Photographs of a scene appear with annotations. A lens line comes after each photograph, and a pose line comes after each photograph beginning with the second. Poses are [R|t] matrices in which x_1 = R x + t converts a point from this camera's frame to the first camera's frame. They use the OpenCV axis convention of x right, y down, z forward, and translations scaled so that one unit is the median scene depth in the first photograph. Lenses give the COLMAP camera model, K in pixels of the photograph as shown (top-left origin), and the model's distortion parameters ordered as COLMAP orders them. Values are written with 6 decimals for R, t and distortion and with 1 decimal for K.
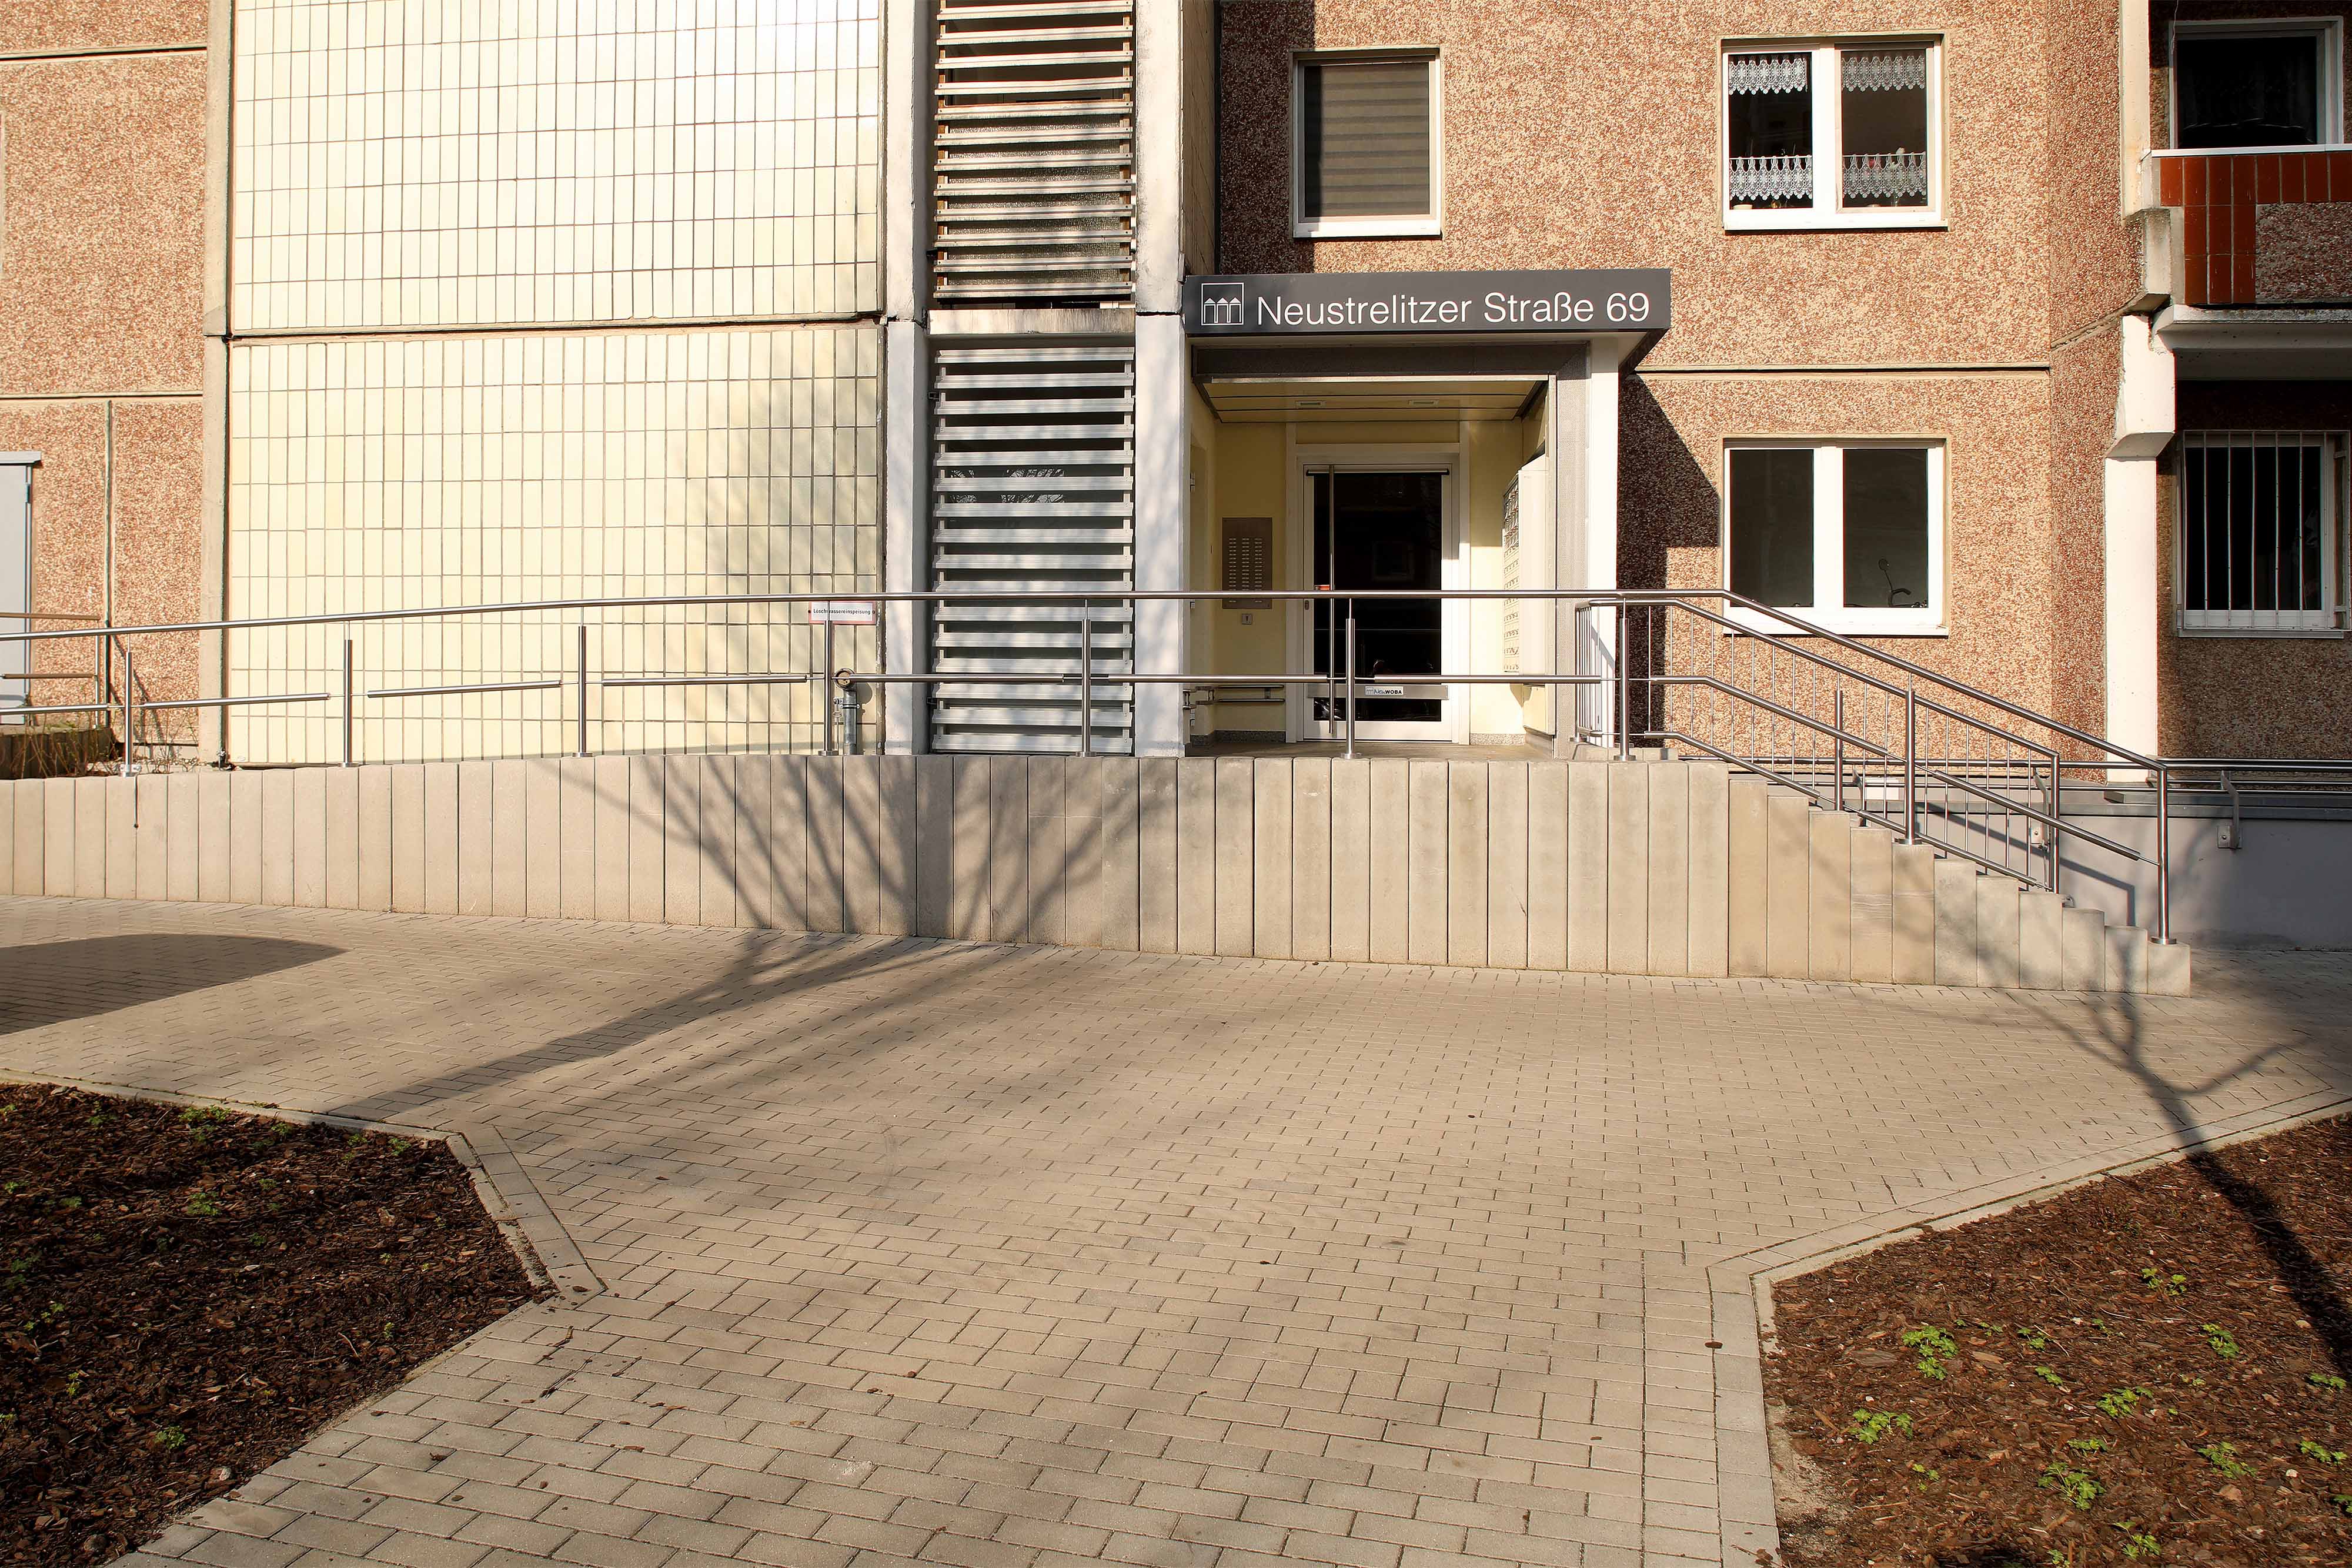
lens RADIAL K [[1851.8, 0, 1173.3], [0, 1851.8, 714.0], [0, 0, 1]] dist [-0.010966, -0.006128]
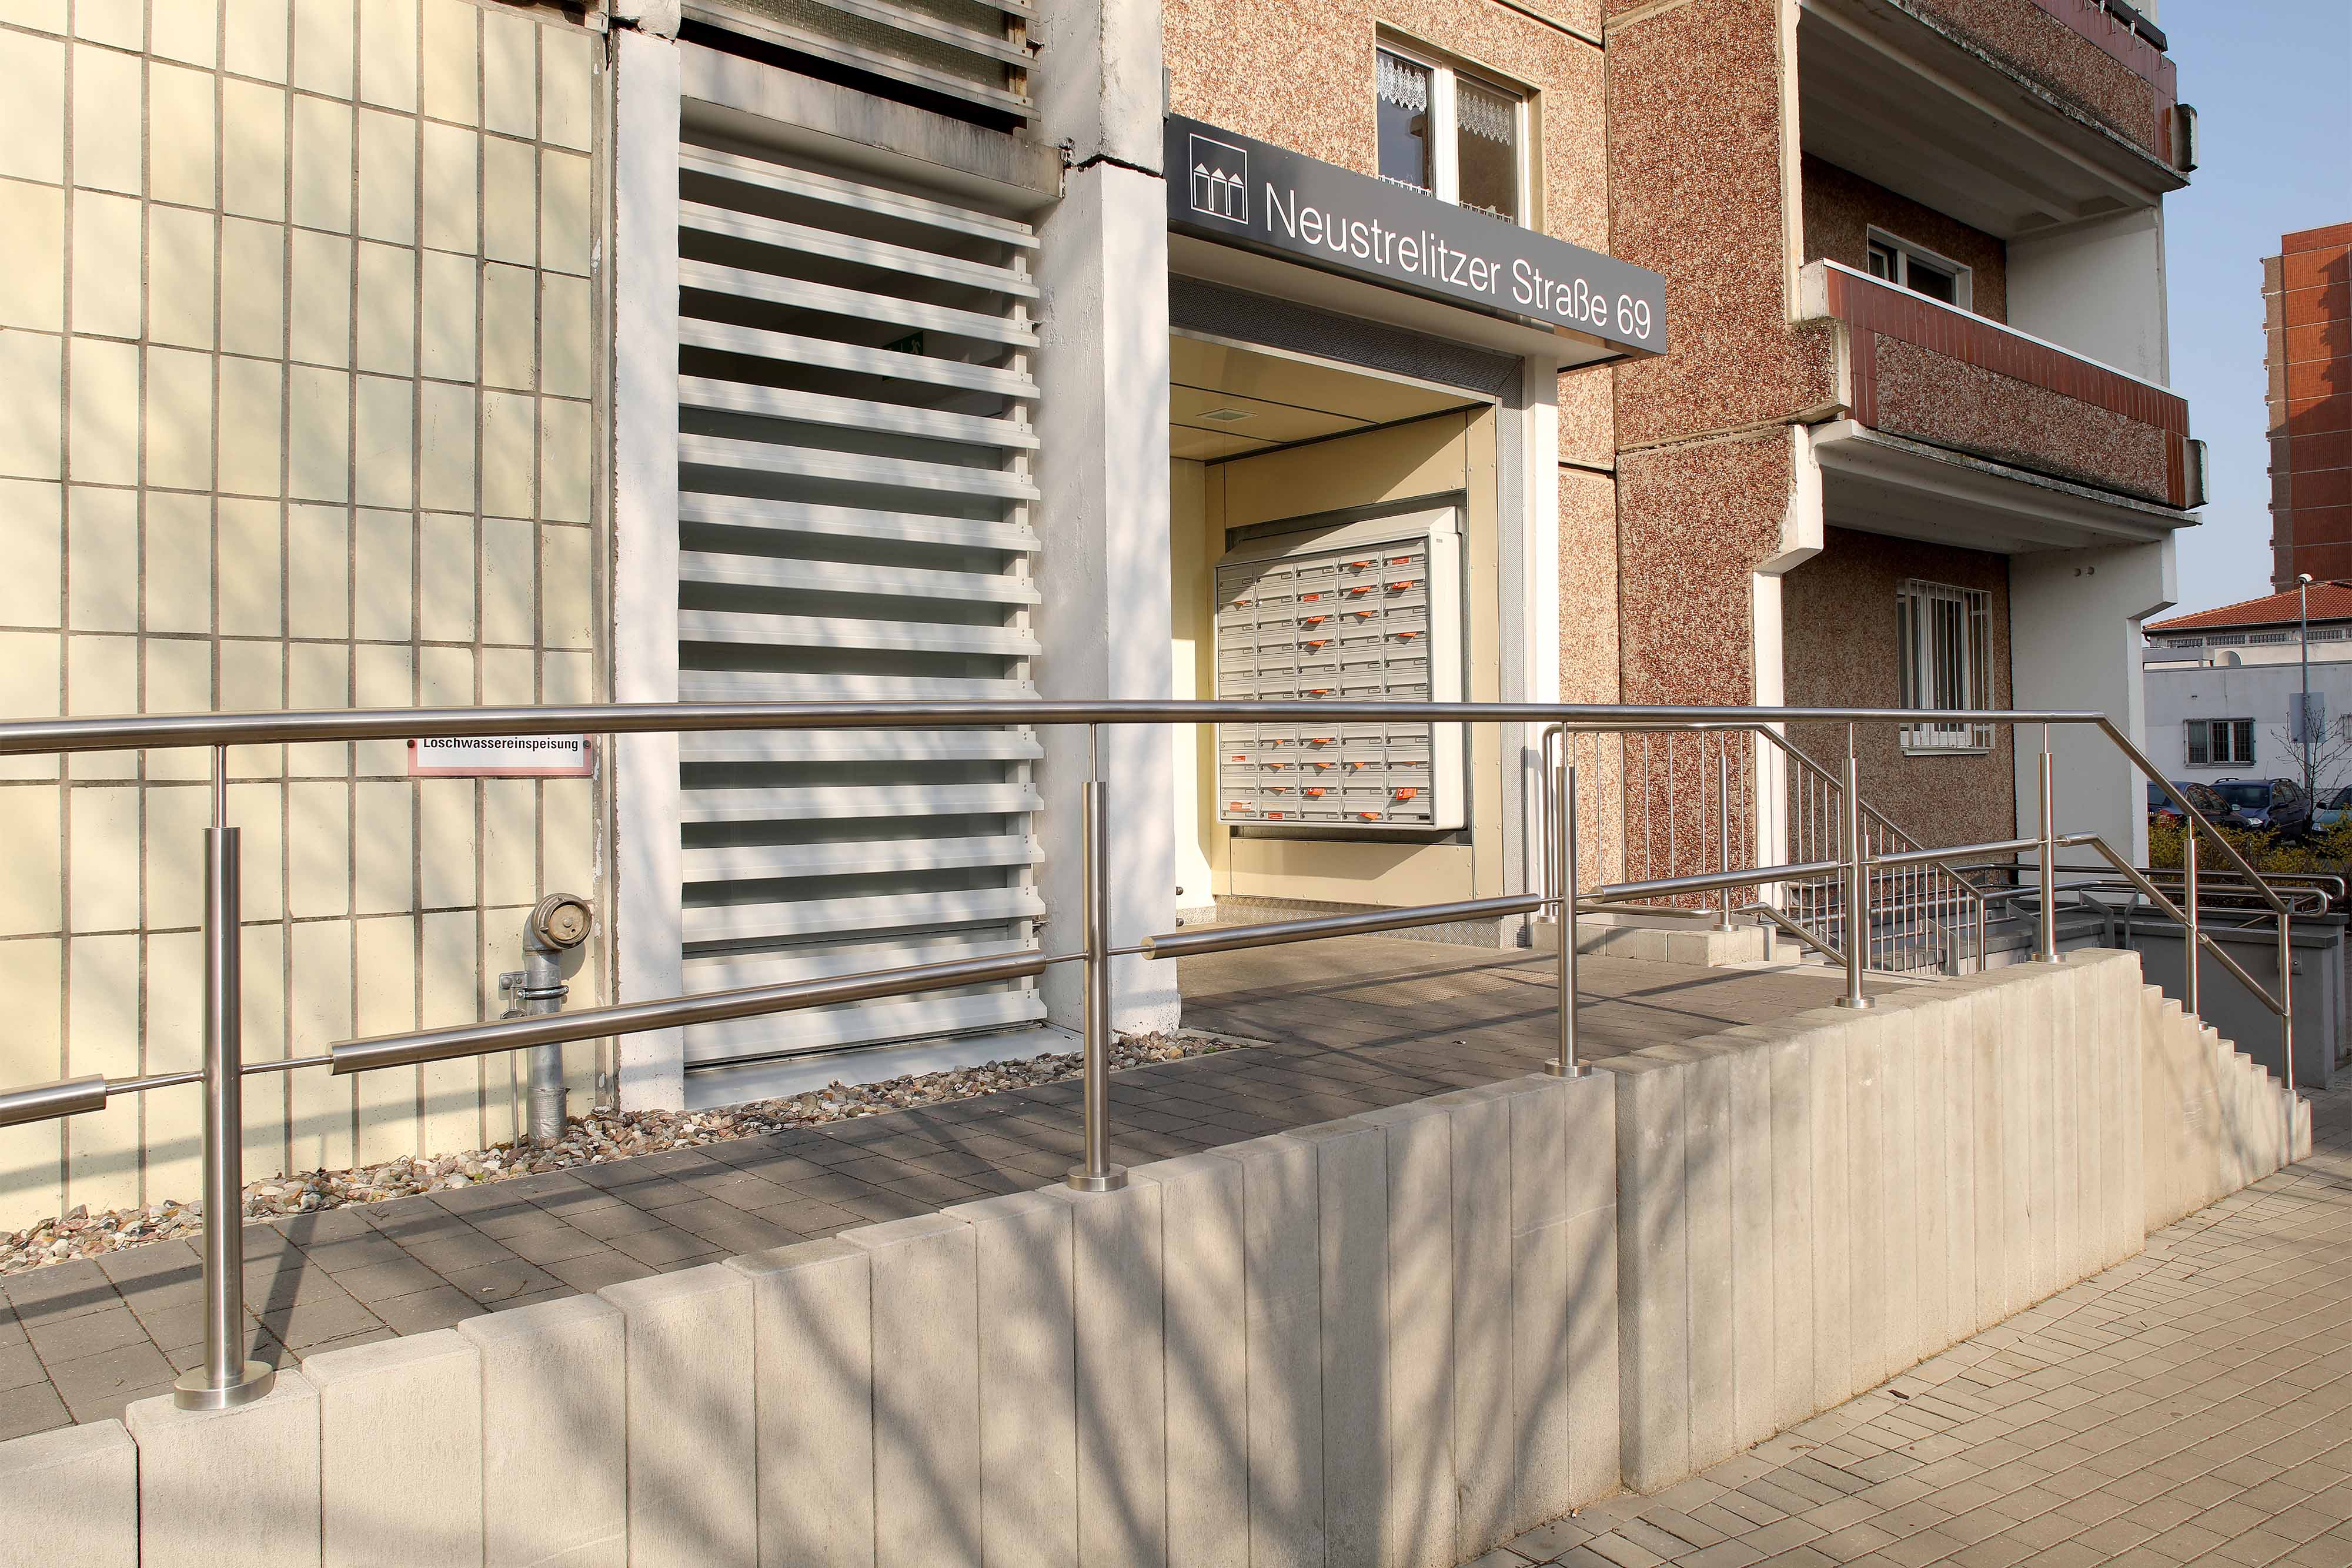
lens RADIAL K [[1679.7, 0, 1176.7], [0, 1679.7, 727.0], [0, 0, 1]] dist [-0.030092, -0.000233]
pose [[0.647609, -0.002862, 0.761968, -0.360661], [0.039295, 0.998788, -0.029647, -0.044893], [-0.760959, 0.049142, 0.646936, 0.695738]]
